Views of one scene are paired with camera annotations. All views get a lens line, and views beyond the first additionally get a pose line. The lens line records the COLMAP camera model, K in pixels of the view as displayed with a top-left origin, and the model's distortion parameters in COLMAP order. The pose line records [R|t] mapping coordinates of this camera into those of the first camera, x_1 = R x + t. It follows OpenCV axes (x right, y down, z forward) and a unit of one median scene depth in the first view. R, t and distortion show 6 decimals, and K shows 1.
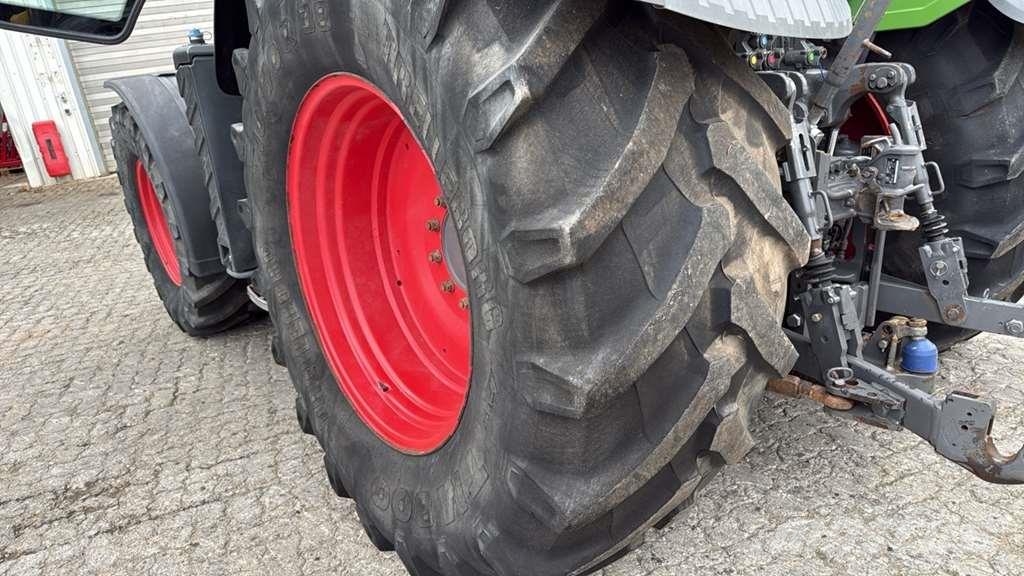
lens RADIAL K [[695.5, 0, 513.9], [0, 695.5, 297.4], [0, 0, 1]] dist [0.097908, -0.124981]
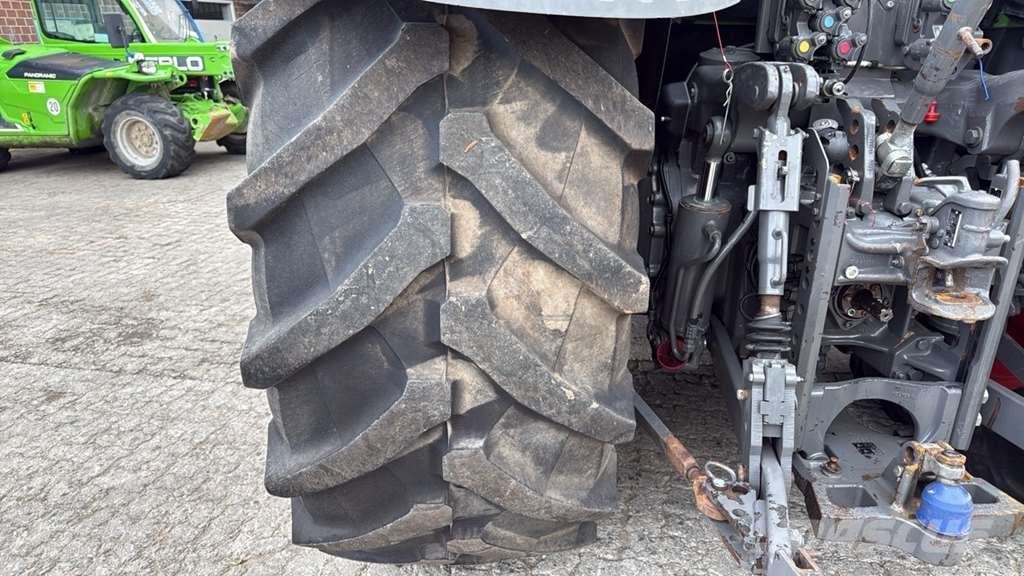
lens RADIAL K [[695.5, 0, 513.9], [0, 695.5, 297.4], [0, 0, 1]] dist [0.097908, -0.124981]
pose [[0.821593, 0.256801, -0.508959, 0.815597], [-0.232583, 0.966105, 0.112010, -0.138556], [0.520472, 0.026348, 0.853472, 0.309114]]
